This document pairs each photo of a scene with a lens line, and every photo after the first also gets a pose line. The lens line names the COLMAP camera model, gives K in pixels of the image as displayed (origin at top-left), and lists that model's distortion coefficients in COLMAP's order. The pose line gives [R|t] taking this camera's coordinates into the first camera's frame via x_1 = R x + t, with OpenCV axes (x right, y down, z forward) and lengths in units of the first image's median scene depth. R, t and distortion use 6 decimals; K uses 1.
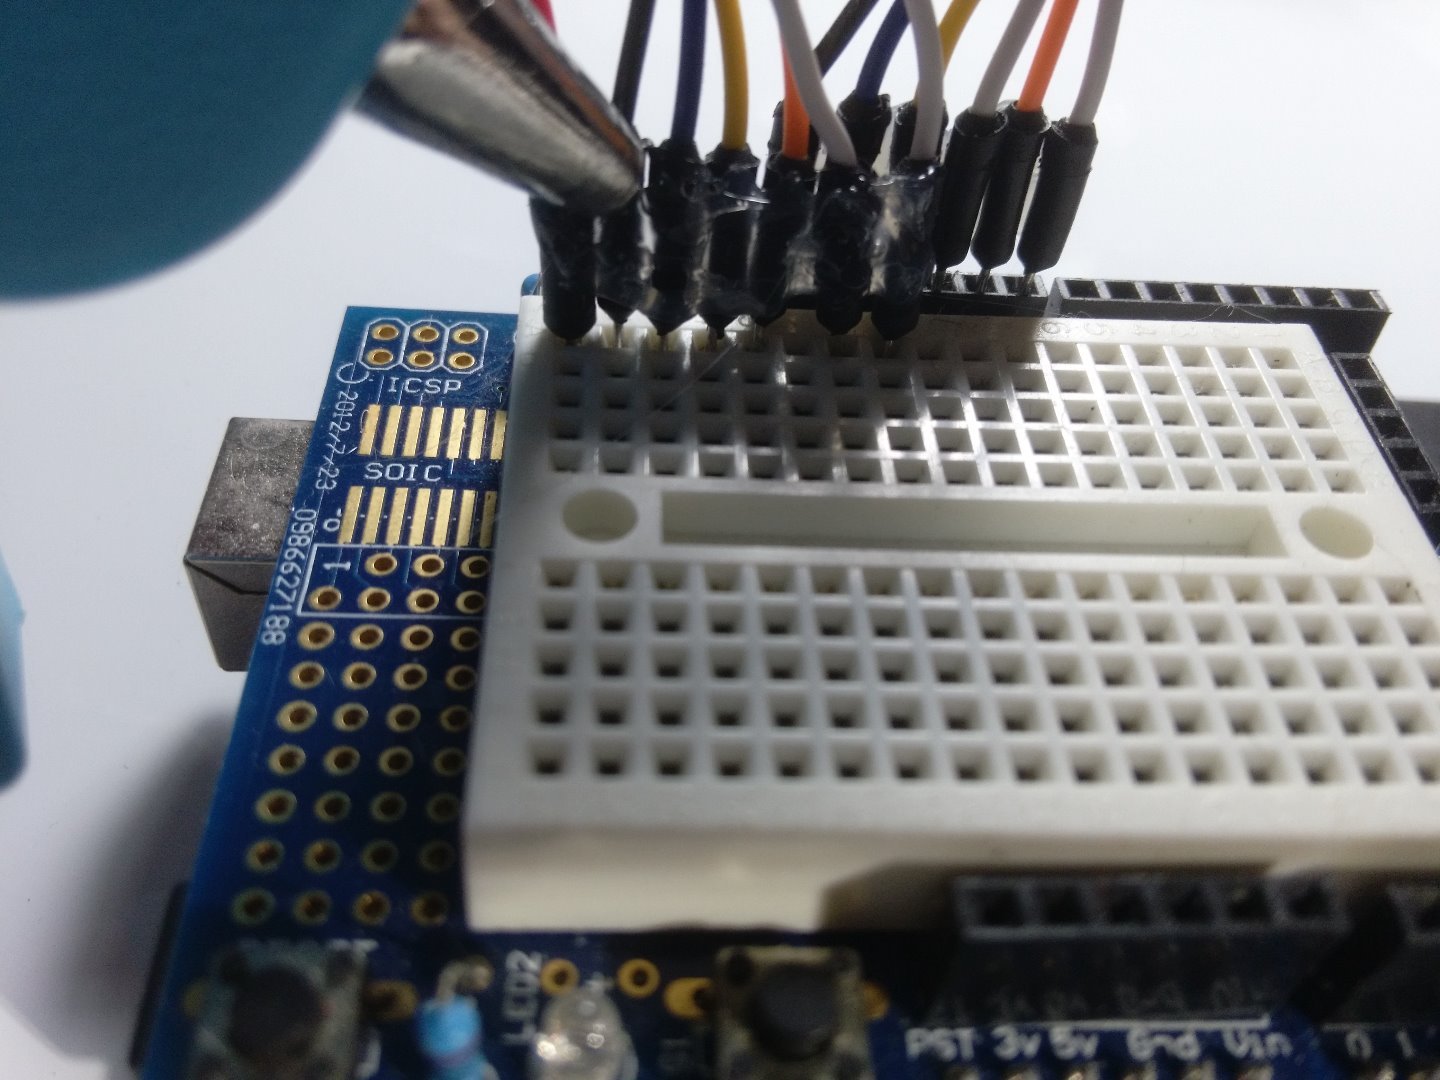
lens RADIAL K [[1265.7, 0, 706.8], [0, 1265.7, 538.0], [0, 0, 1]] dist [0.162962, -0.354235]
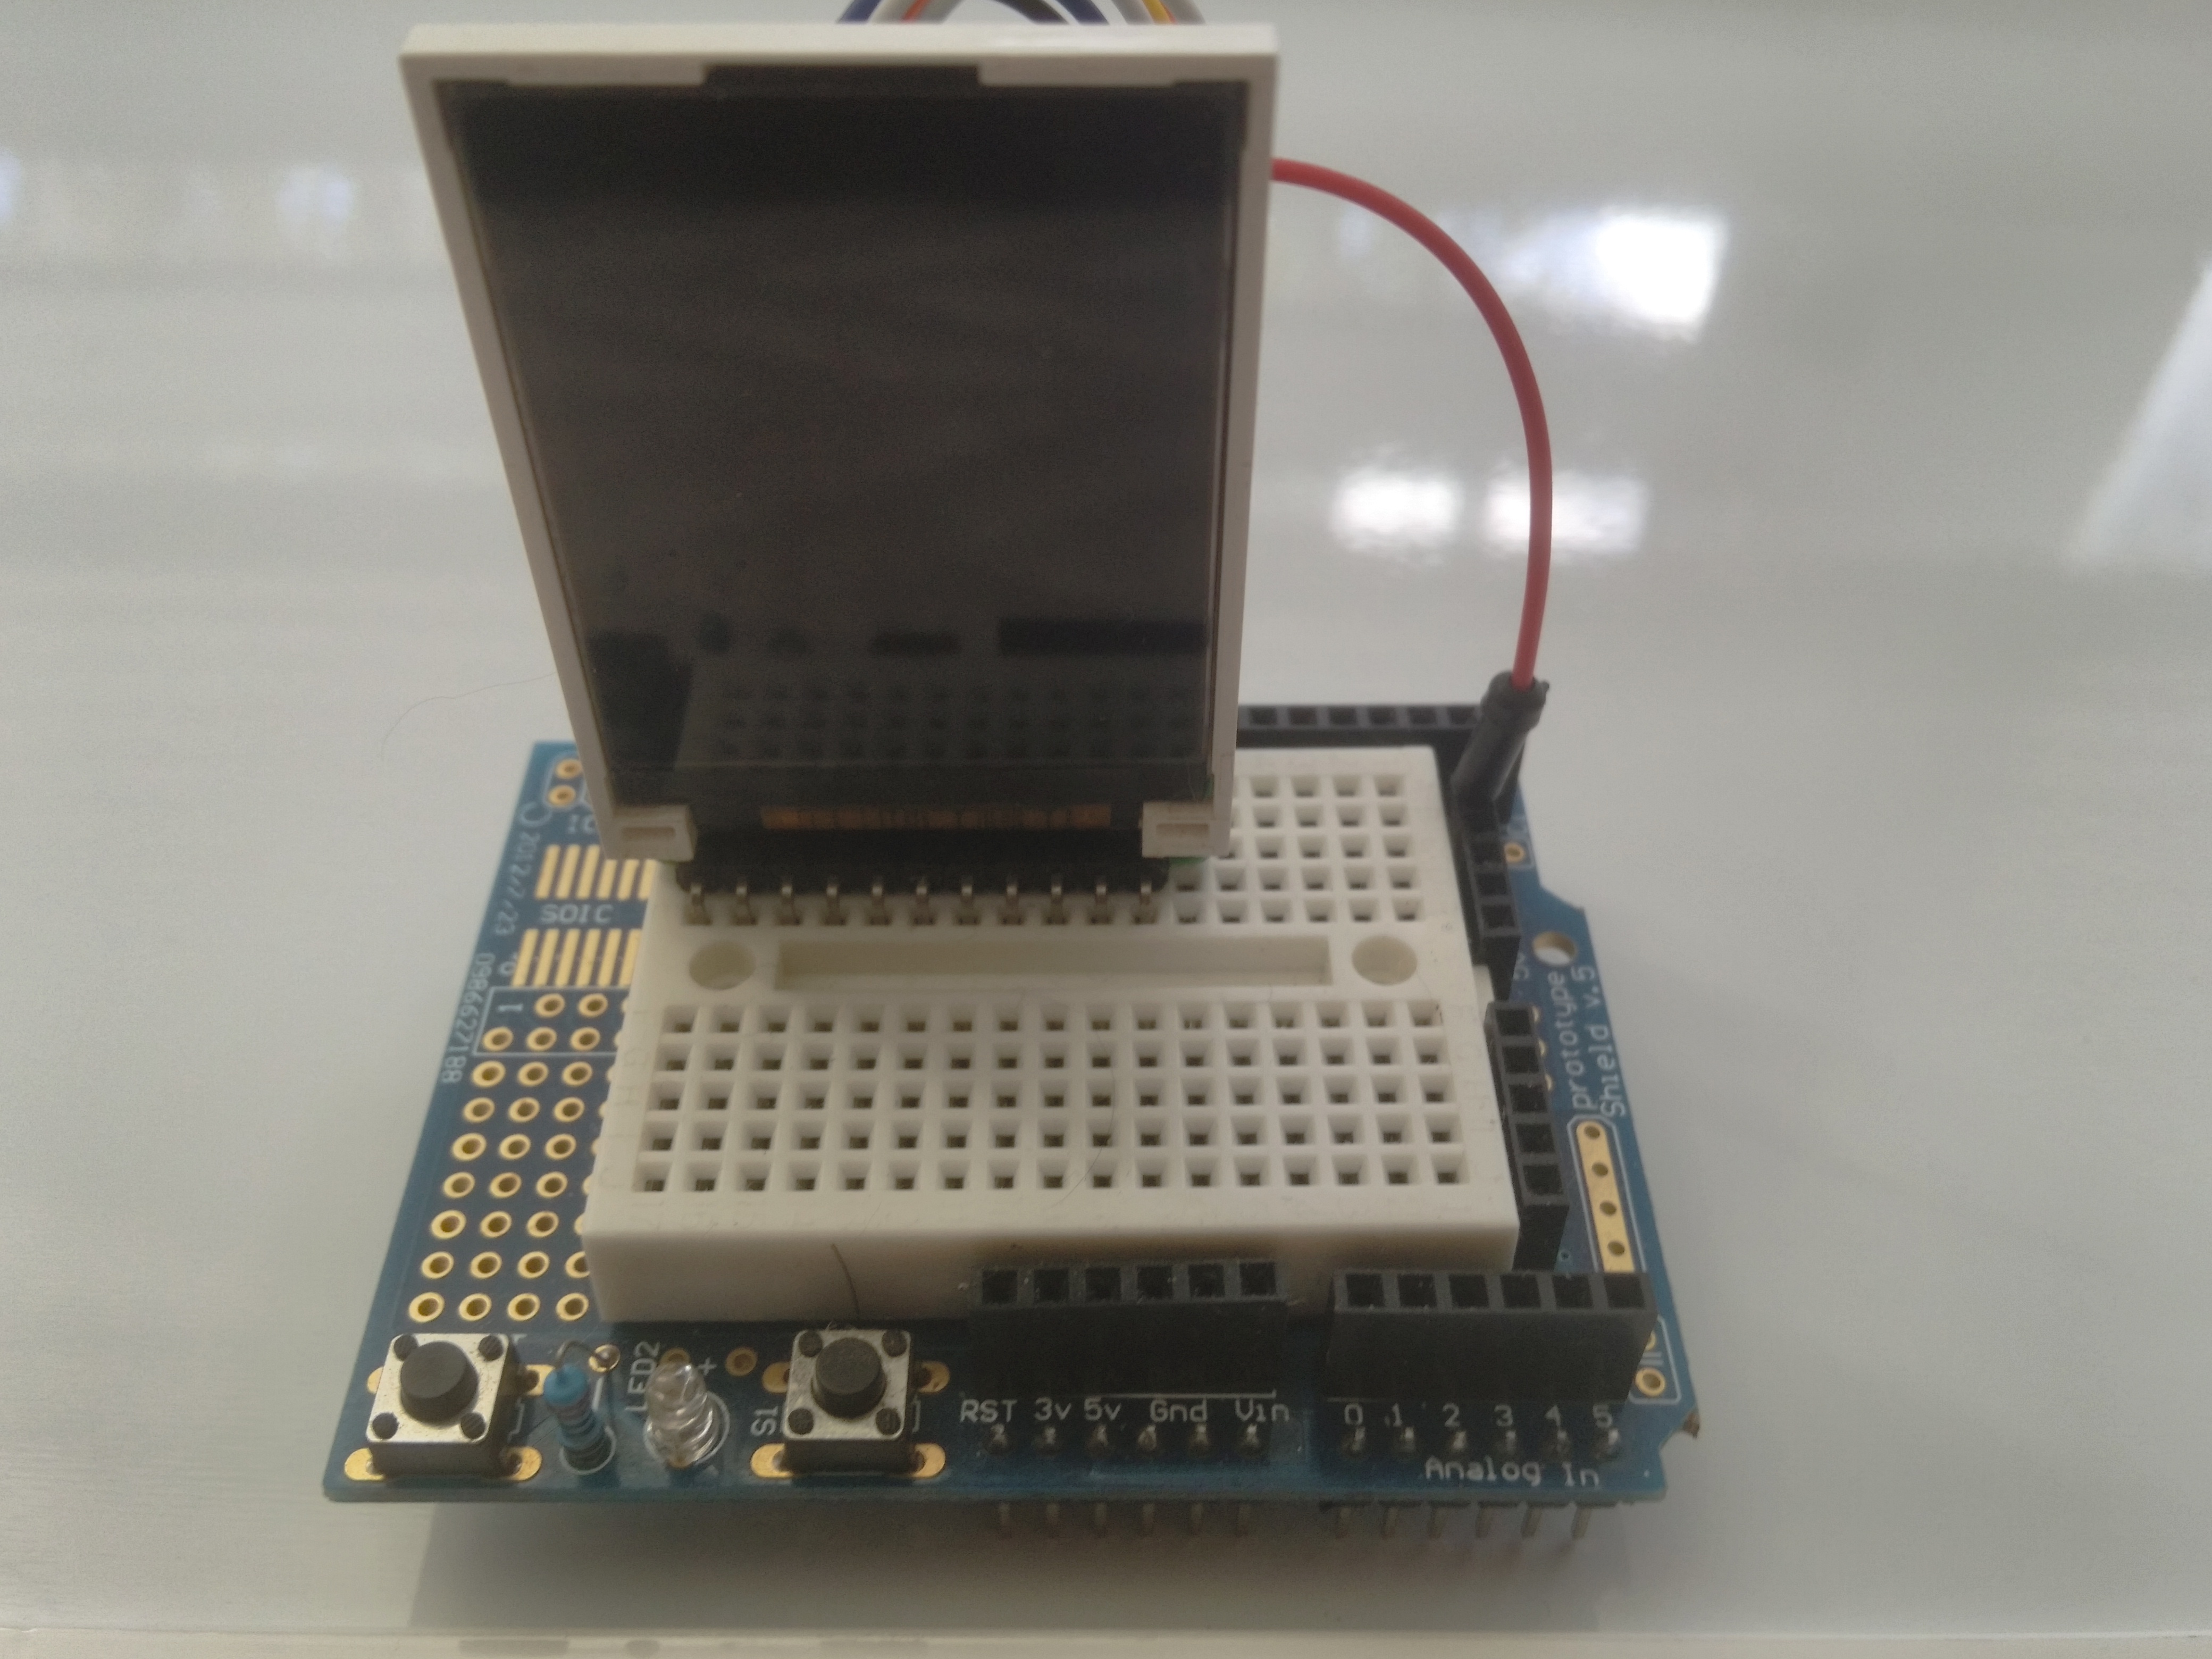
lens RADIAL K [[1944.3, 0, 1085.8], [0, 1944.3, 826.4], [0, 0, 1]] dist [0.162962, -0.354235]
pose [[0.997044, -0.028873, -0.071201, 0.309725], [0.027643, 0.999452, -0.018205, -0.084645], [0.071687, 0.016183, 0.997296, -0.612469]]
